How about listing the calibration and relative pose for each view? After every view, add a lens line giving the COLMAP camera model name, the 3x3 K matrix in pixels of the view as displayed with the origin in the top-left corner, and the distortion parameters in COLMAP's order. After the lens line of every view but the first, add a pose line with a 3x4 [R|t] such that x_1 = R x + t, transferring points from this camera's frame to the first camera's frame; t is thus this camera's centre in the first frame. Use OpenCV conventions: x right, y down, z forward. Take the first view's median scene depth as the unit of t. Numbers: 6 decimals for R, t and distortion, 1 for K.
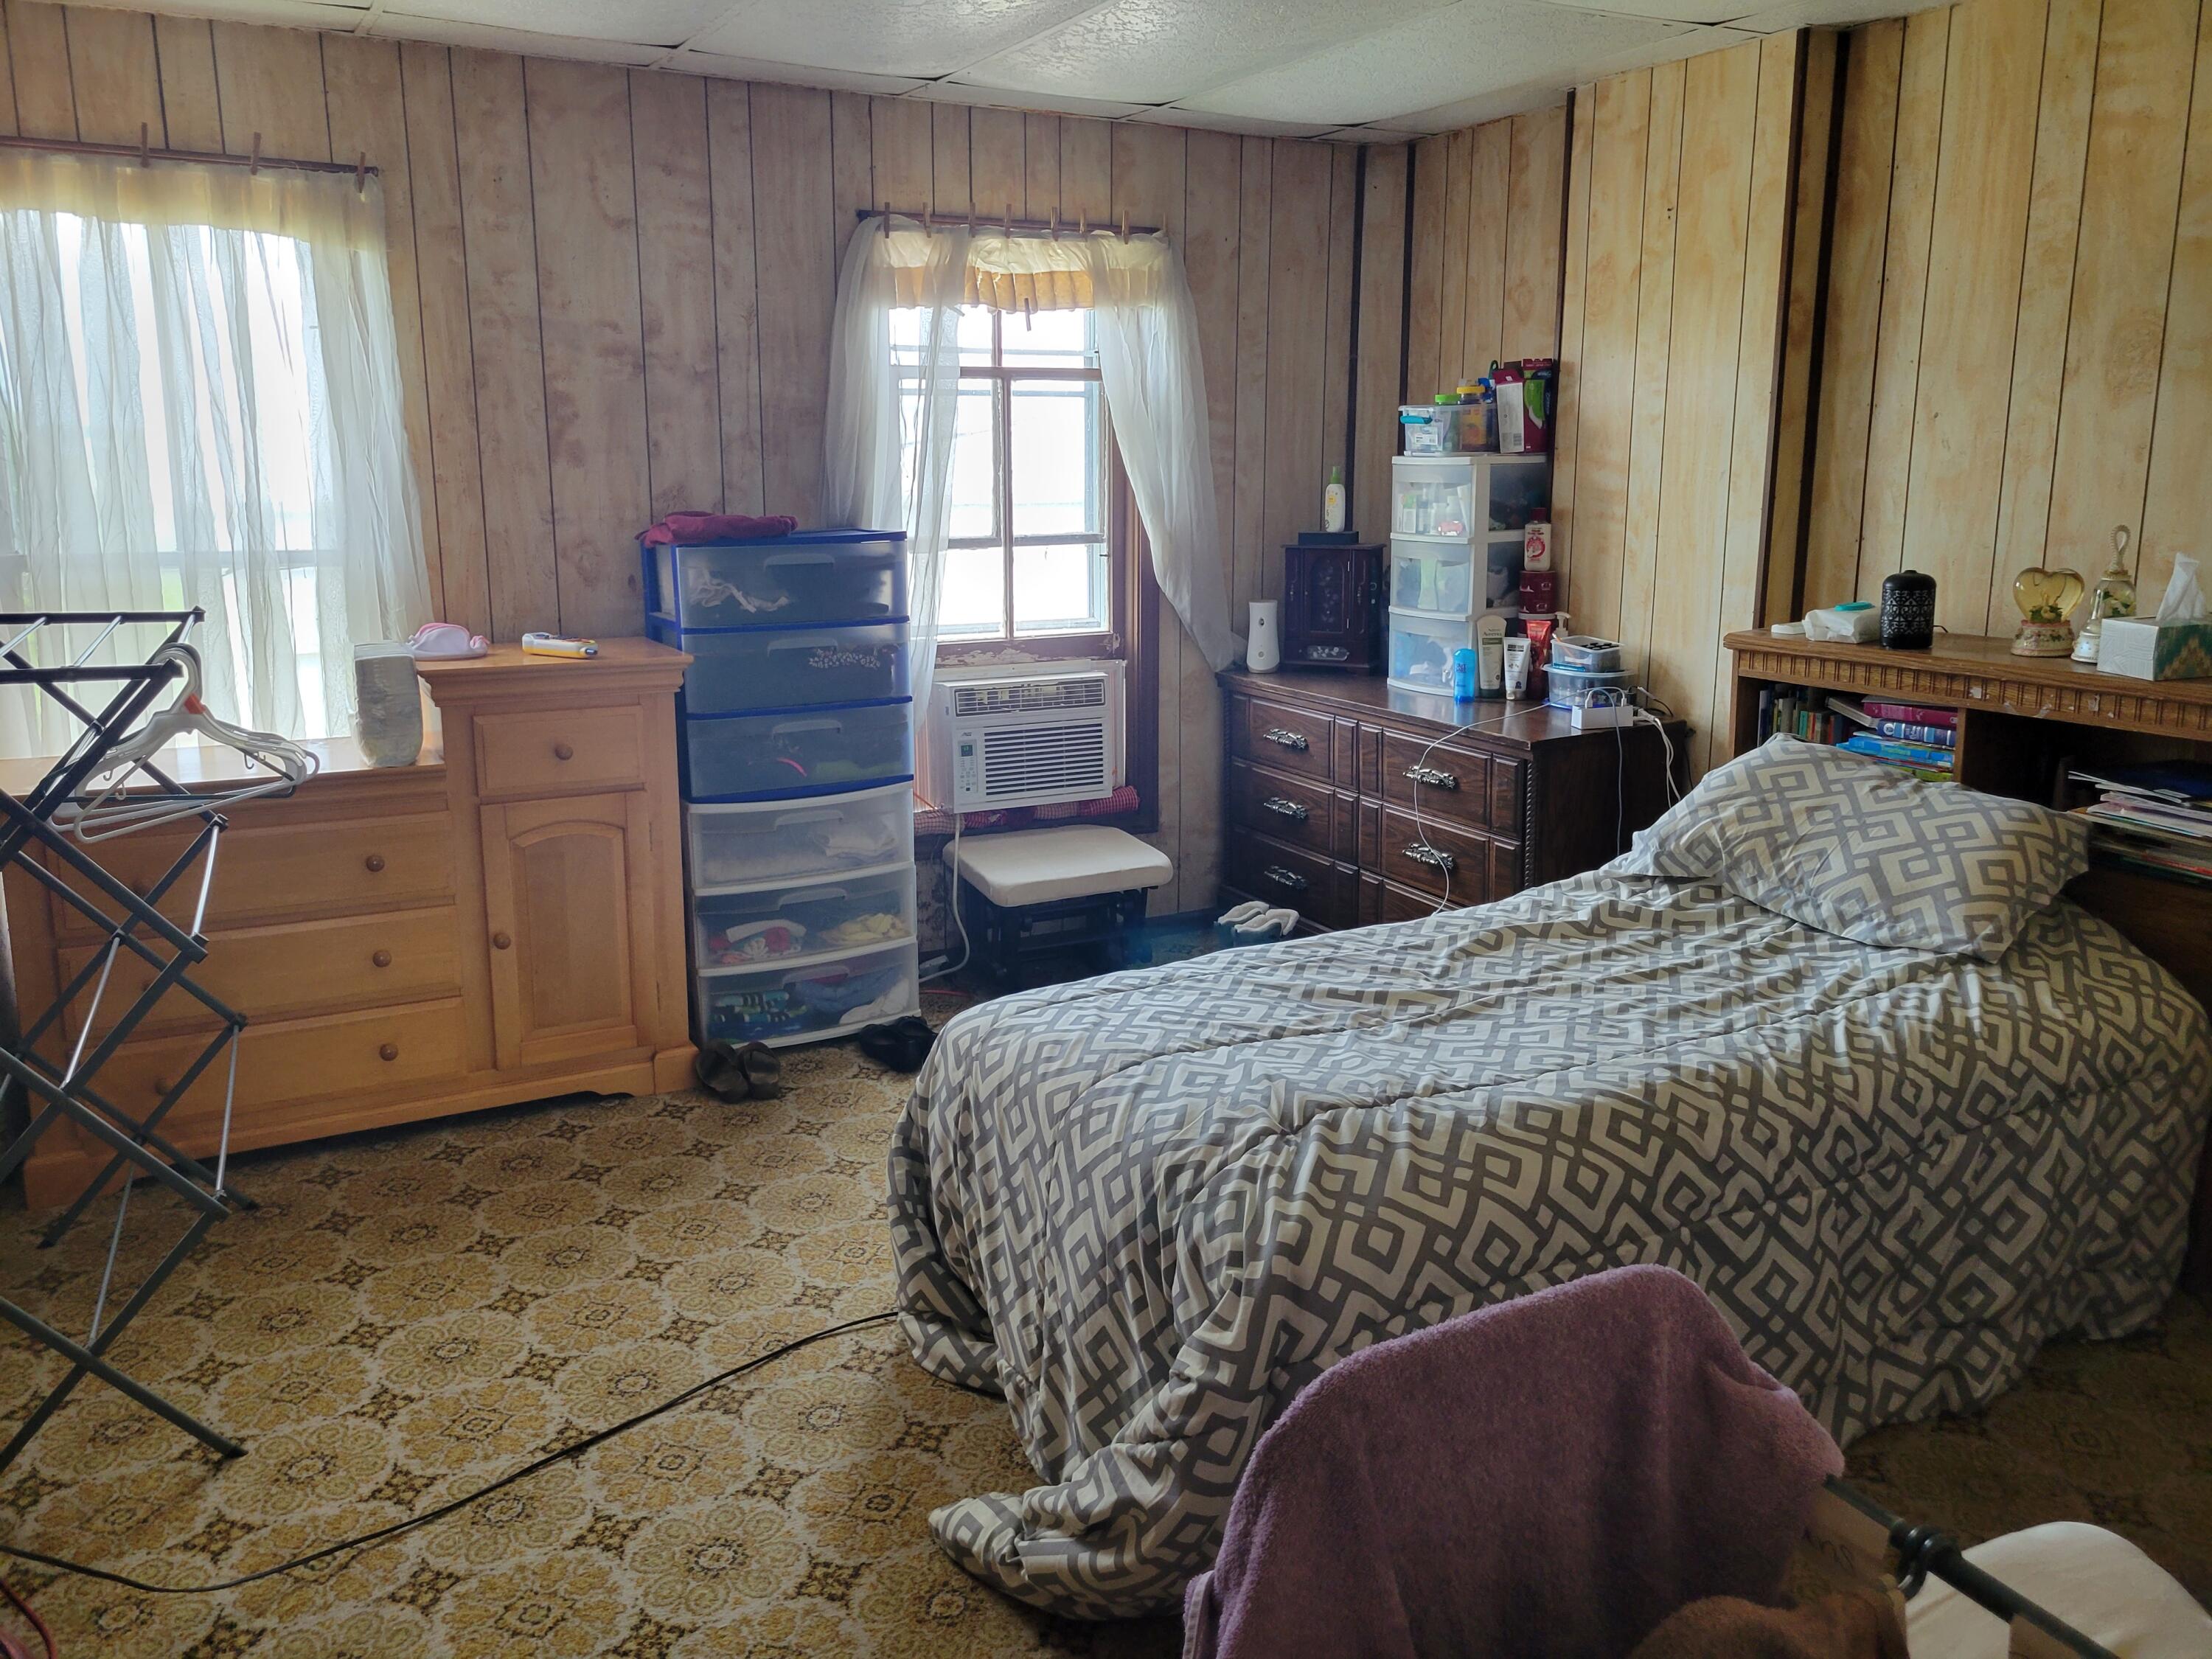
lens RADIAL K [[1789.4, 0, 1095.7], [0, 1789.4, 829.9], [0, 0, 1]] dist [0.047854, -0.013143]
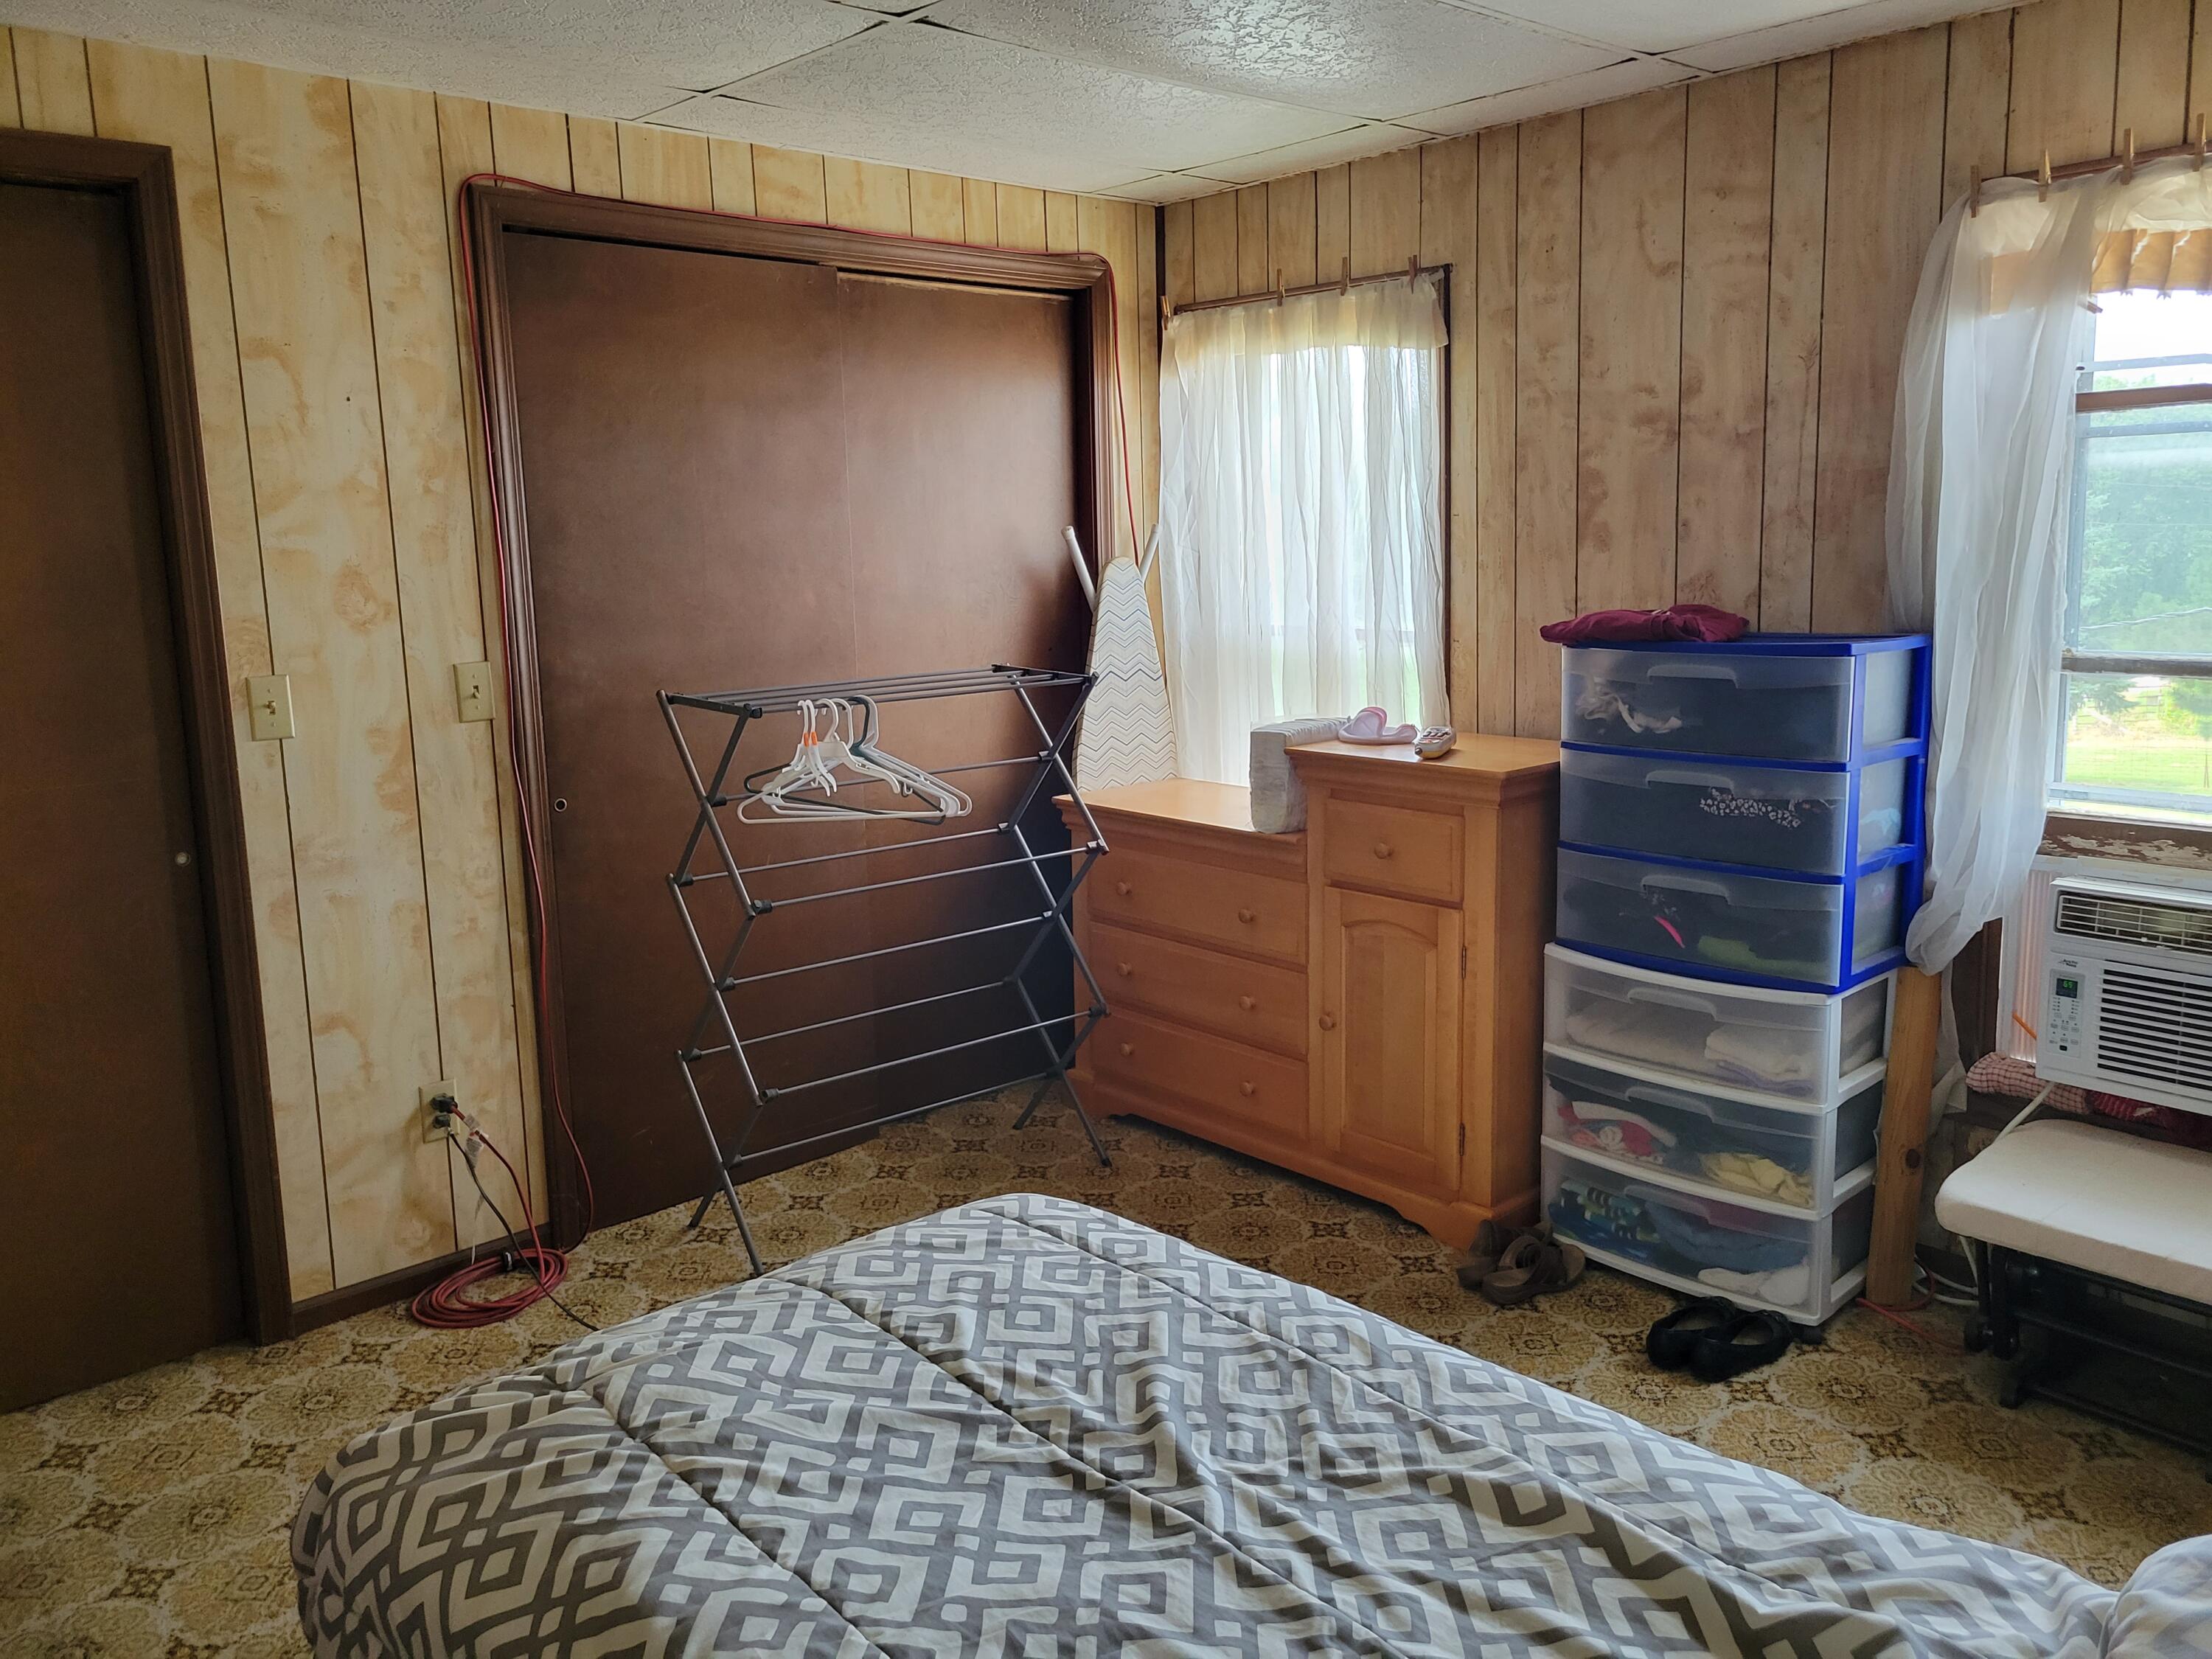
lens RADIAL K [[1719.8, 0, 1098.2], [0, 1719.8, 817.2], [0, 0, 1]] dist [0.033910, -0.001728]
pose [[0.187273, 0.158191, -0.969487, 0.531734], [-0.178999, 0.975919, 0.124664, -0.139545], [0.965861, 0.150191, 0.211079, 0.616888]]
